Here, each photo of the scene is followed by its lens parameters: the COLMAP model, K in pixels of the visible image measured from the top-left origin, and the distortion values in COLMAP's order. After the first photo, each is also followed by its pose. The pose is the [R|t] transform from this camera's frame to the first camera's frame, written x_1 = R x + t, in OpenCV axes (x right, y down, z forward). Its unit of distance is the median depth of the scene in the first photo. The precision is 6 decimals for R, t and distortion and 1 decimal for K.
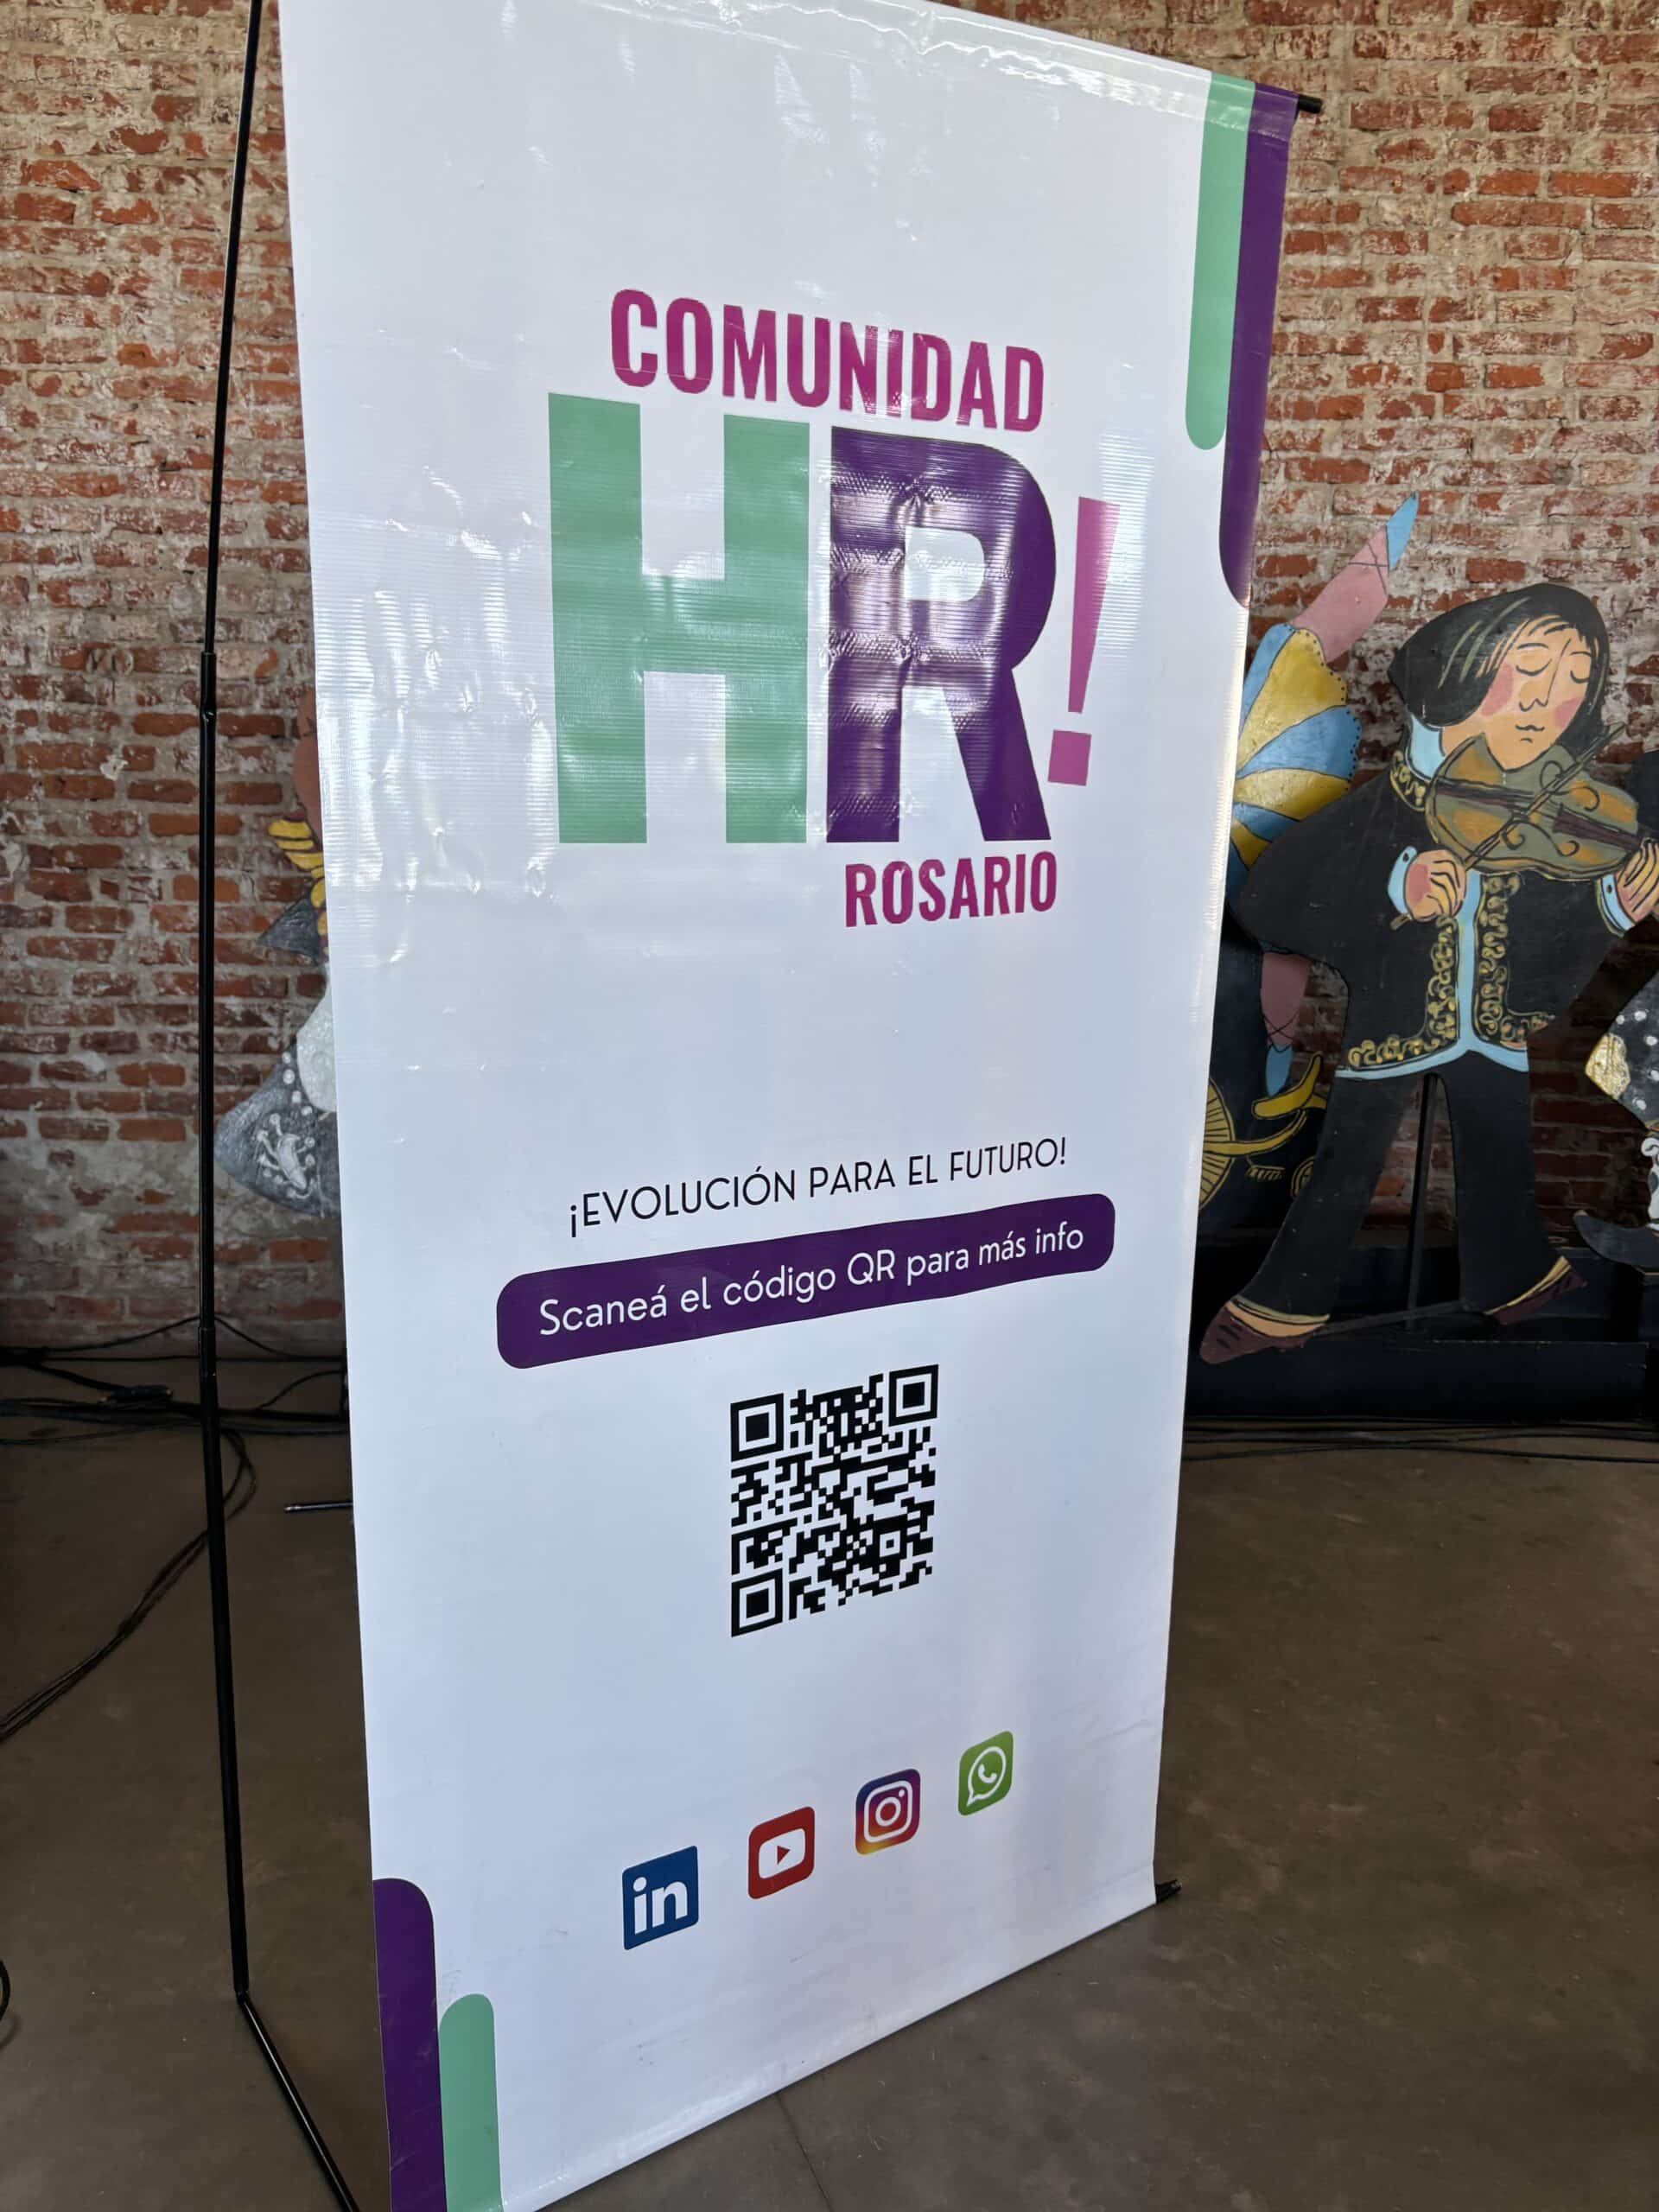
lens RADIAL K [[1672.6, 0, 809.7], [0, 1672.6, 1090.0], [0, 0, 1]] dist [0.056722, -0.066047]
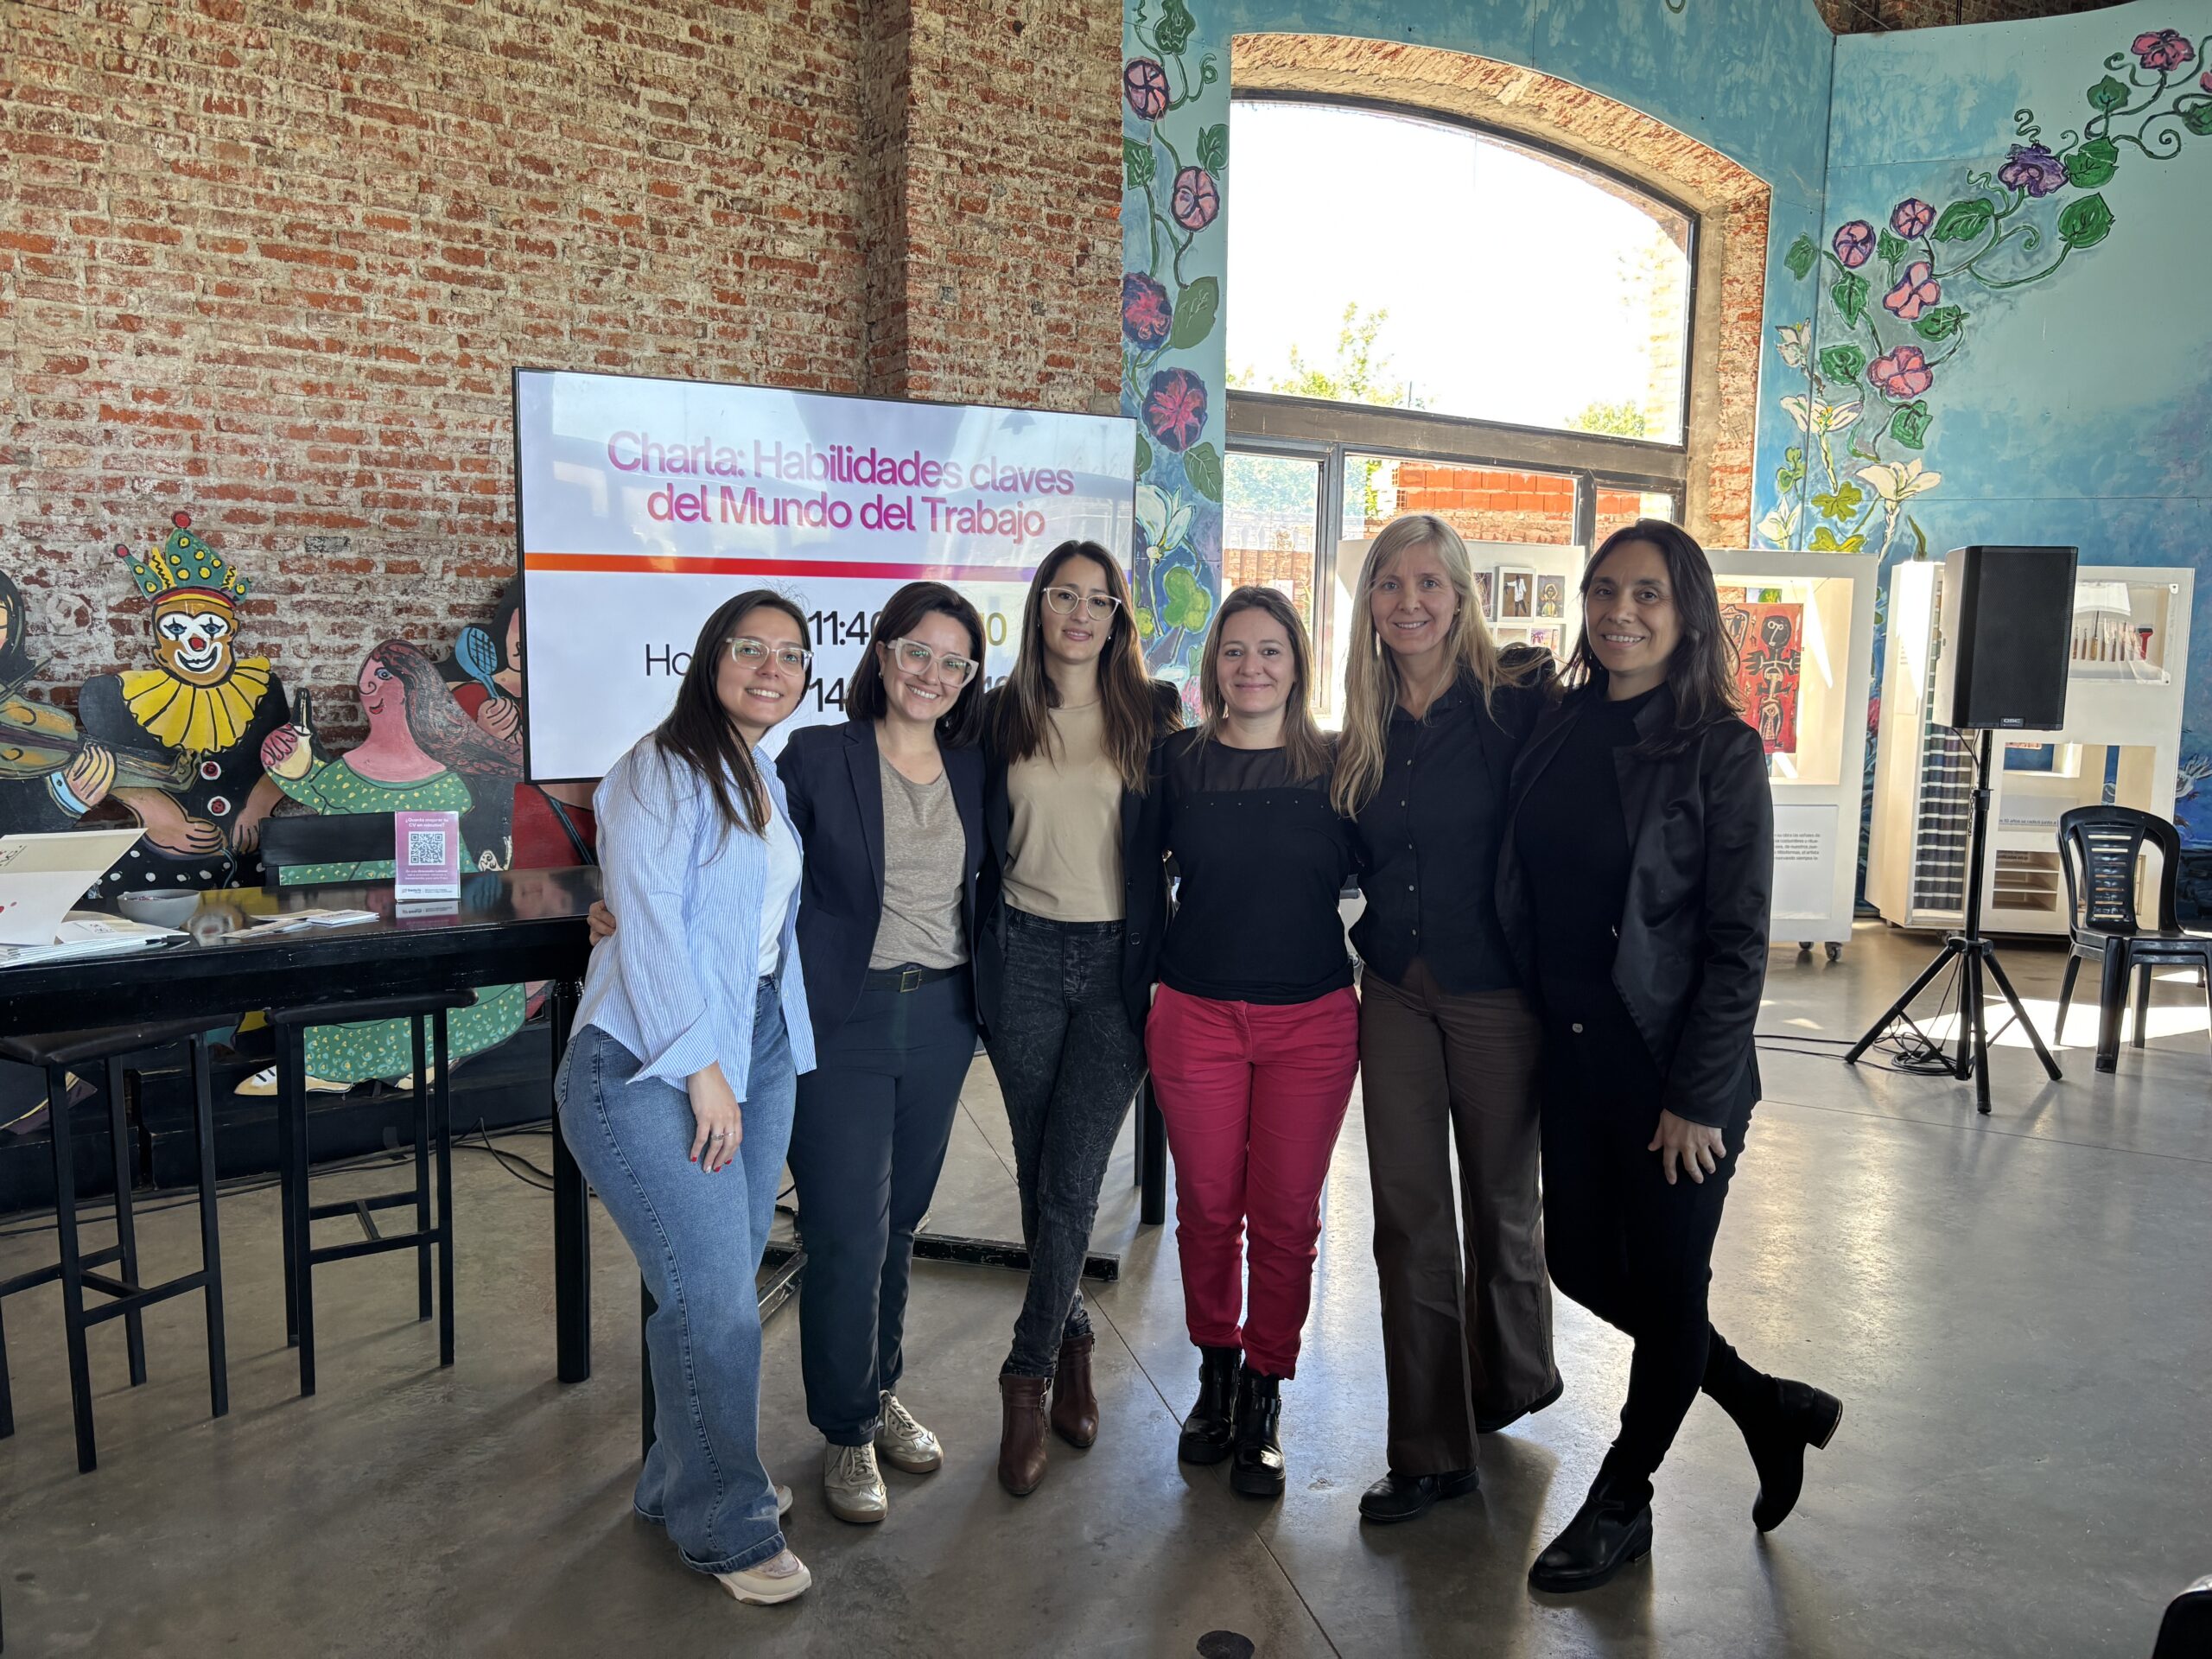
lens RADIAL K [[1672.6, 0, 1124.7], [0, 1672.6, 806.7], [0, 0, 1]] dist [0.056722, -0.066047]
pose [[0.746701, -0.076182, 0.660783, 0.205740], [0.126035, 0.991628, -0.028098, 0.036344], [-0.653110, 0.104263, 0.750051, -0.472908]]
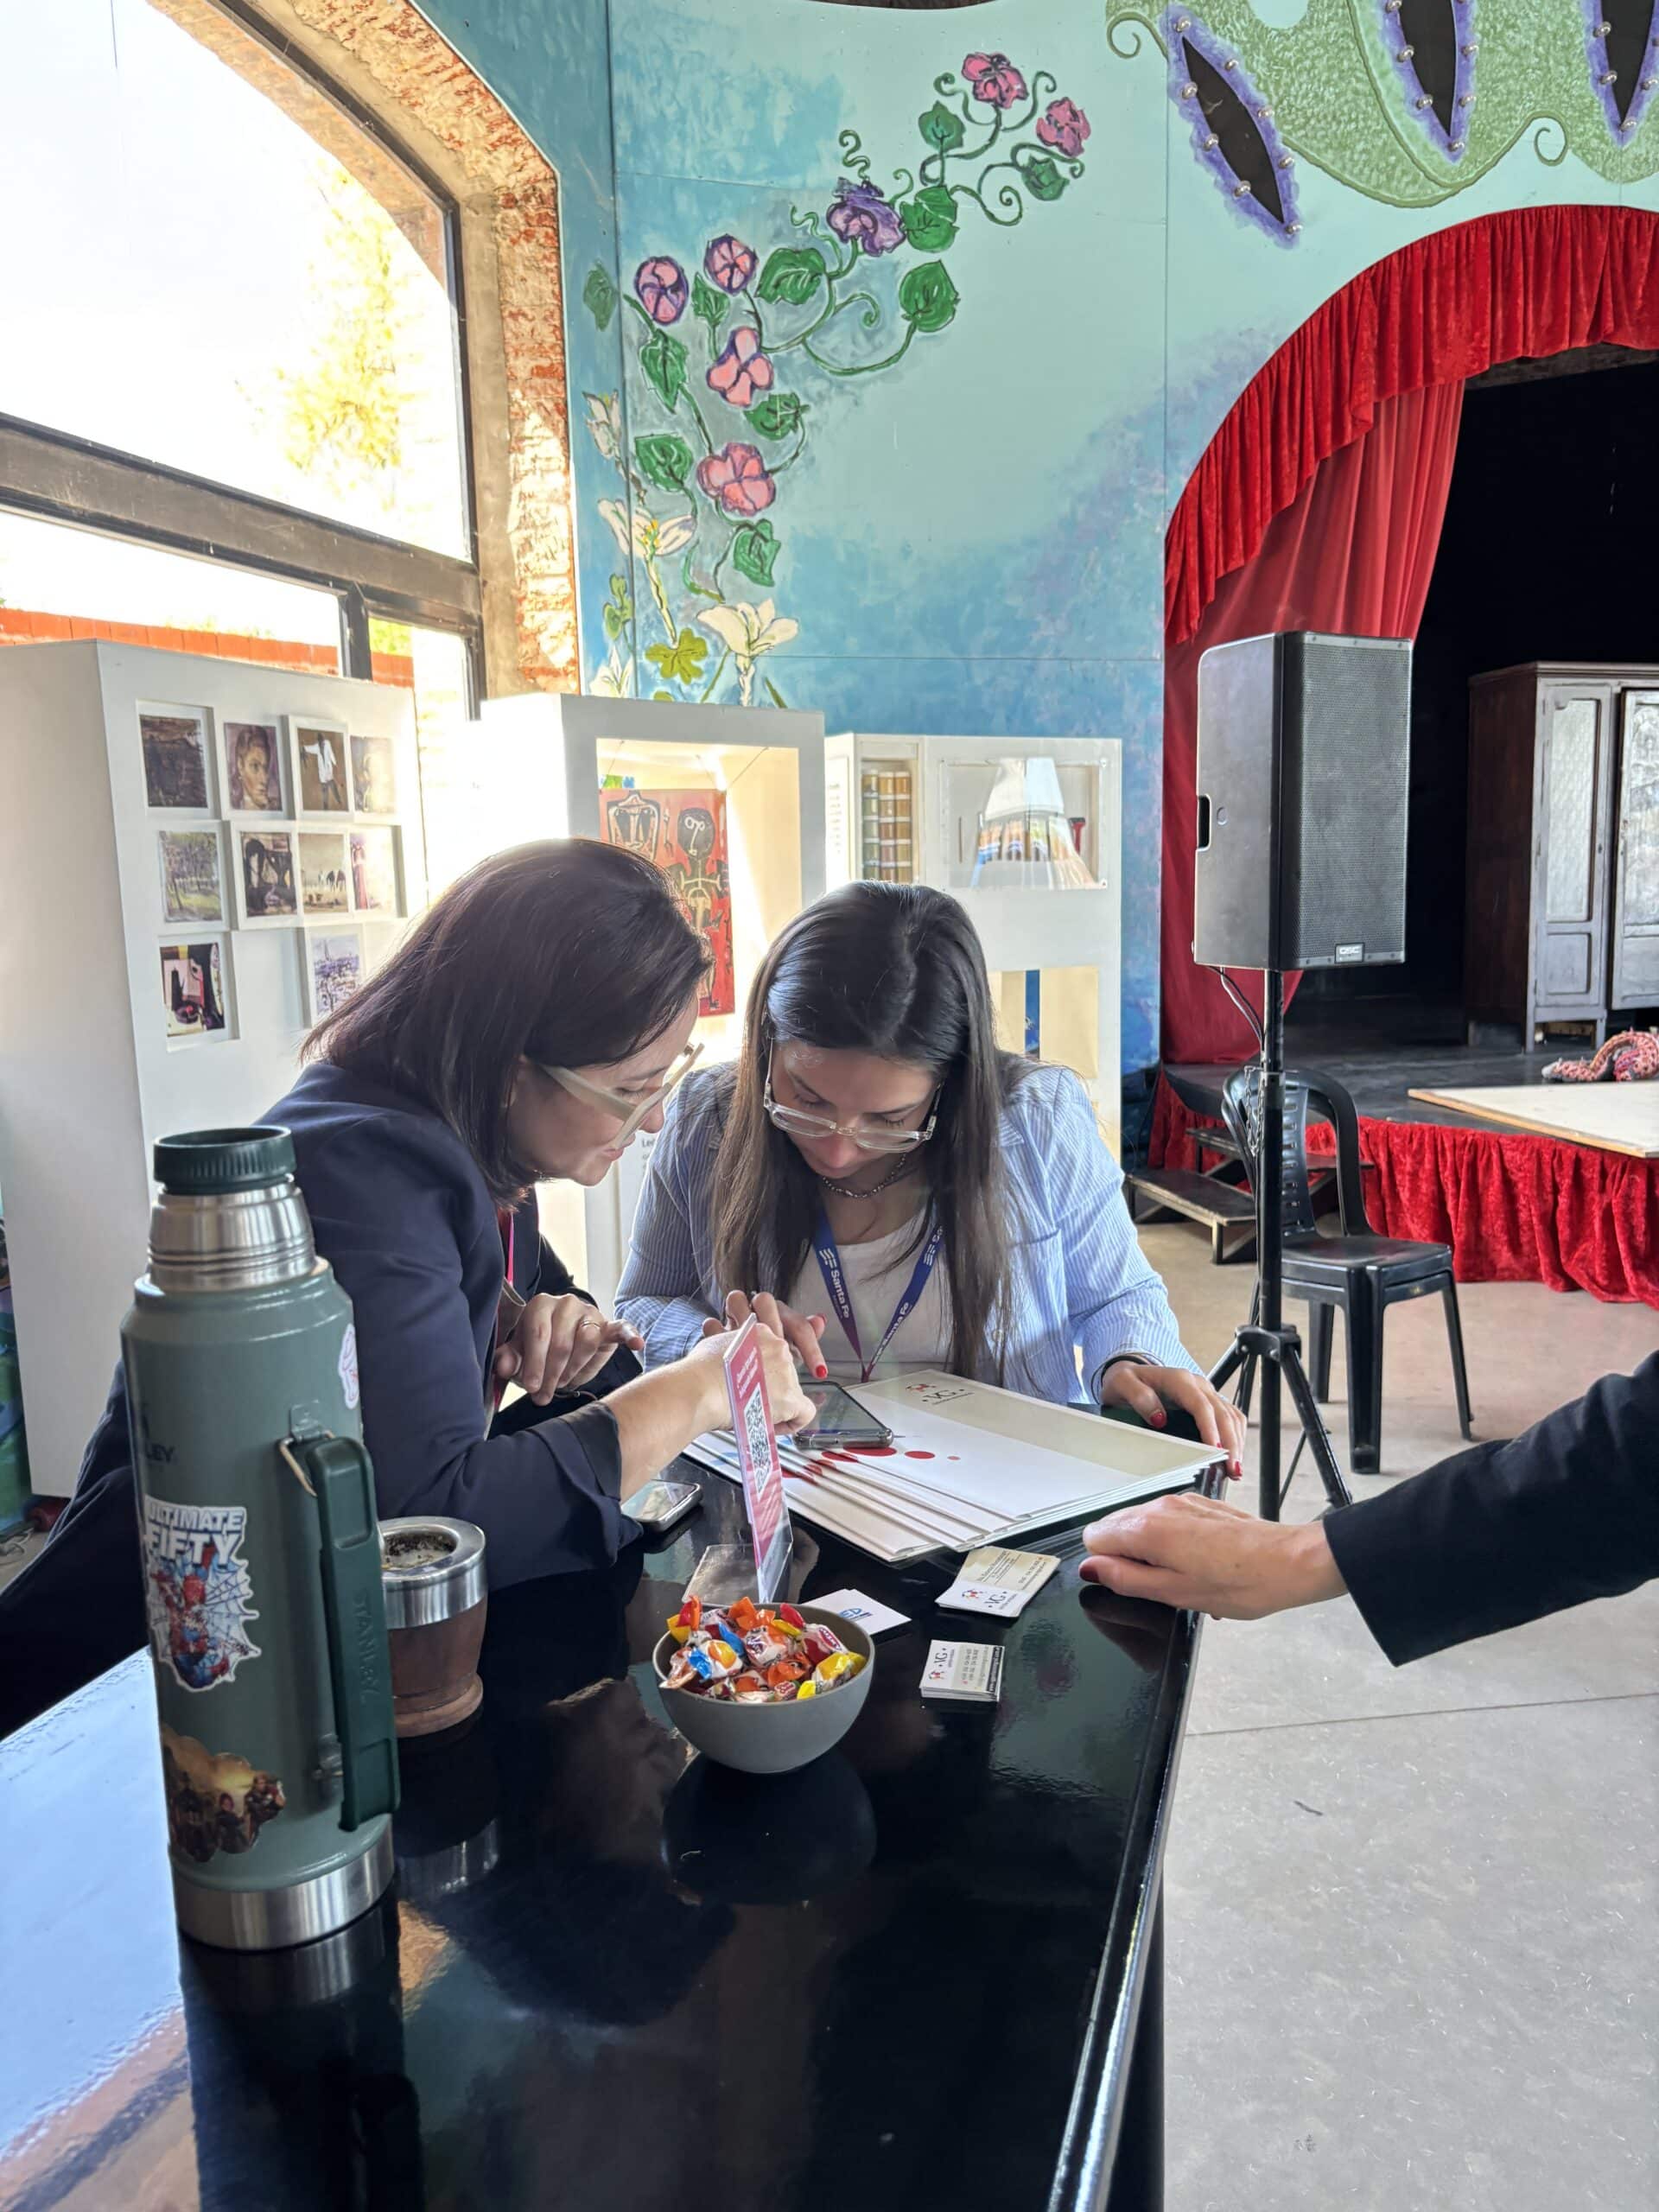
lens RADIAL K [[1672.6, 0, 808.7], [0, 1672.6, 1122.2], [0, 0, 1]] dist [0.056722, -0.066047]
pose [[0.223697, -0.176288, 0.958583, 0.952341], [0.214640, 0.968272, 0.127981, -0.073463], [-0.950731, 0.177121, 0.254438, 0.223514]]
